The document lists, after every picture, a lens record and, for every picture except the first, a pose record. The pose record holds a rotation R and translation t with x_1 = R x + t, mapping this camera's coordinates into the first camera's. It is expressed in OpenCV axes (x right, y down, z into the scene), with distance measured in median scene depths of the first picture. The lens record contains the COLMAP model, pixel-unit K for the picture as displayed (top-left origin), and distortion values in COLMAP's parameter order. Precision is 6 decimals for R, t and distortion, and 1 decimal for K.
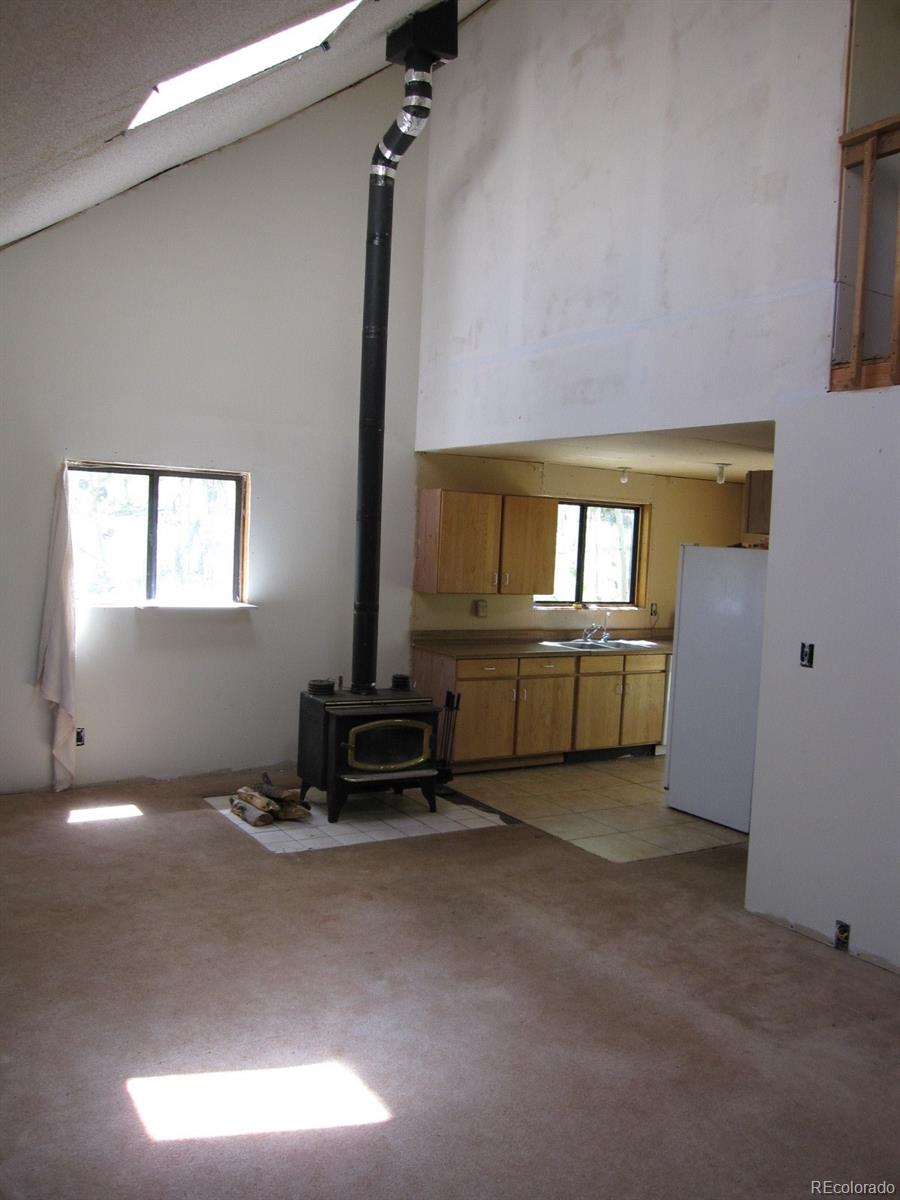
lens RADIAL K [[1006.0, 0, 465.0], [0, 1006.0, 611.9], [0, 0, 1]] dist [-0.078064, 0.057757]
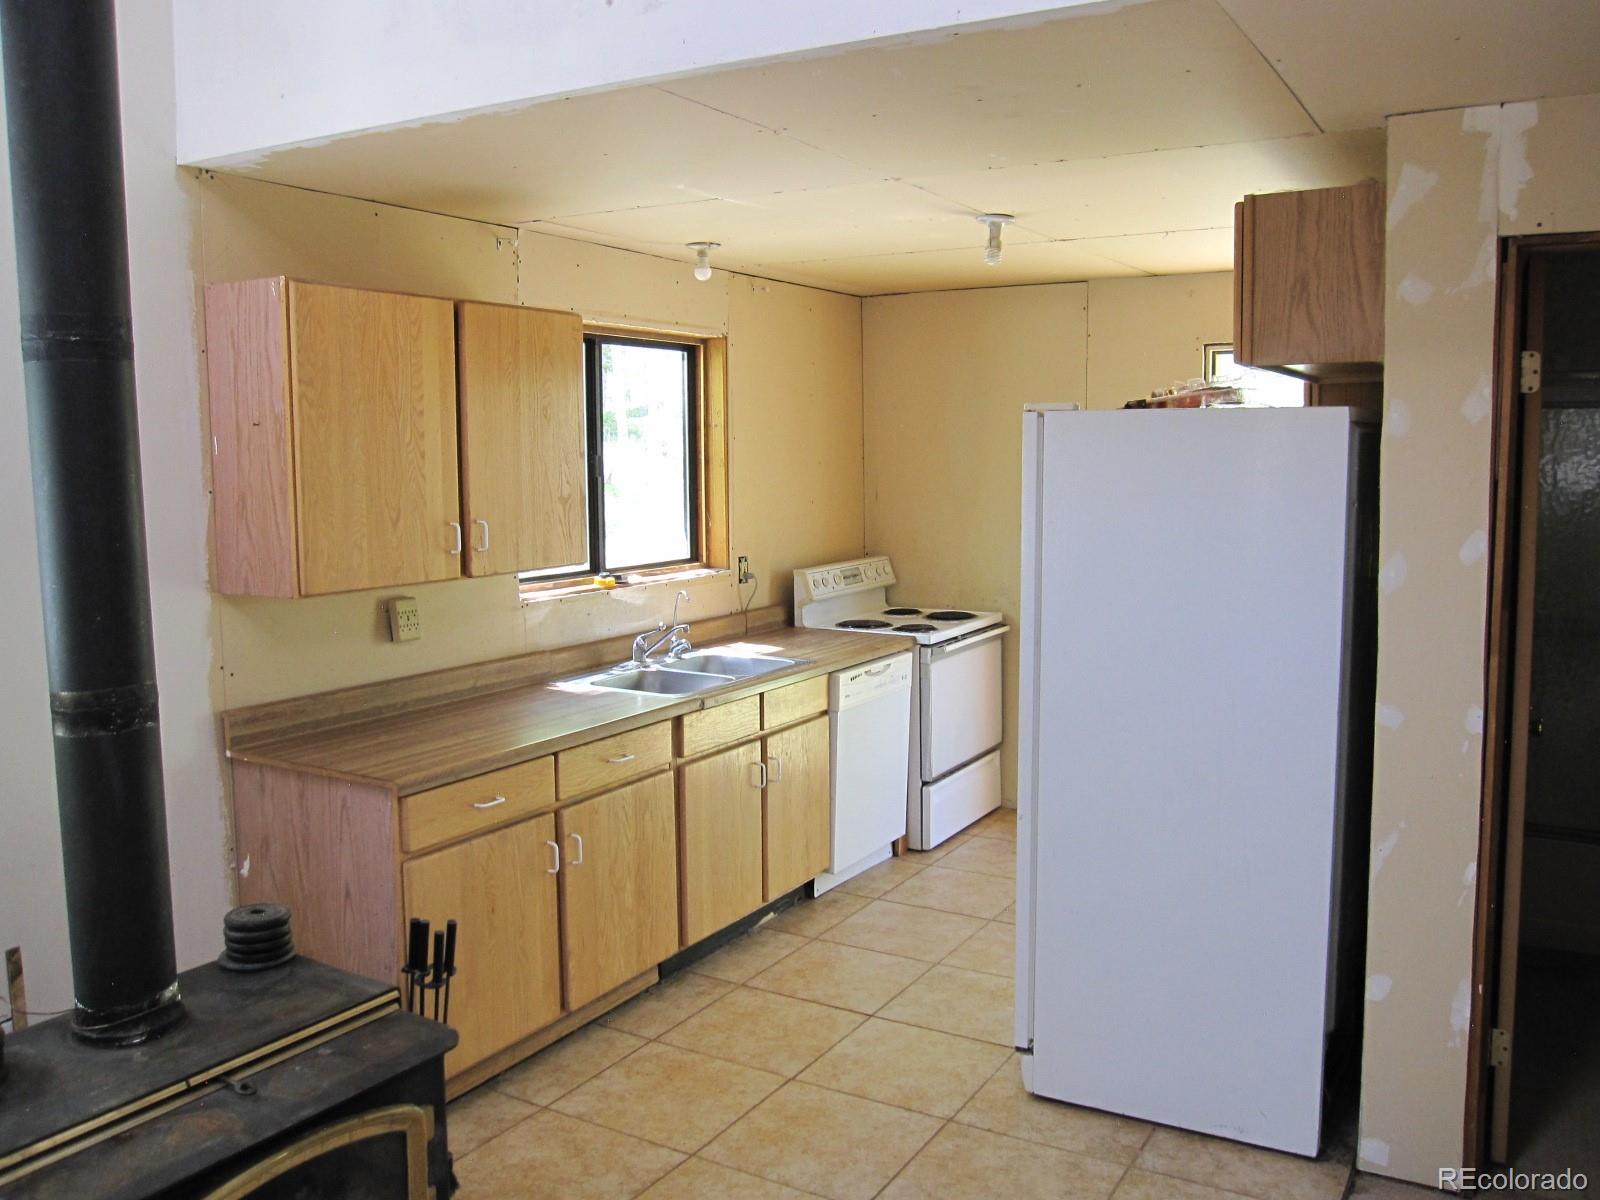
lens RADIAL K [[1341.4, 0, 809.9], [0, 1341.4, 596.9], [0, 0, 1]] dist [-0.078064, 0.057757]
pose [[0.887088, -0.103199, 0.449916, -0.072265], [0.082486, 0.994440, 0.065462, -0.032153], [-0.454170, -0.020959, 0.890669, 0.517966]]
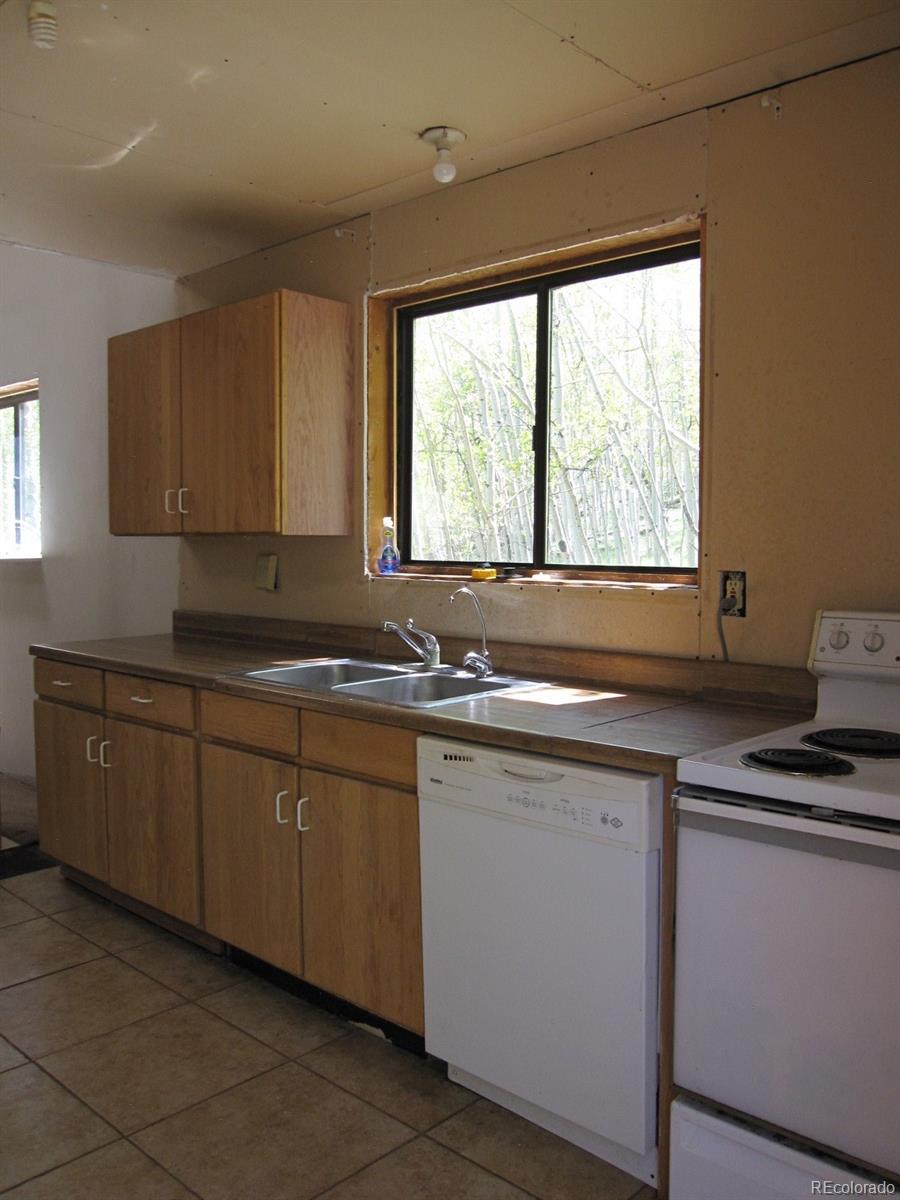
lens RADIAL K [[1006.0, 0, 465.0], [0, 1006.0, 611.9], [0, 0, 1]] dist [-0.078064, 0.057757]
pose [[0.253230, 0.020045, -0.967198, 0.509225], [-0.066112, 0.997807, 0.003370, 0.007759], [0.965144, 0.063090, 0.254000, 1.009447]]
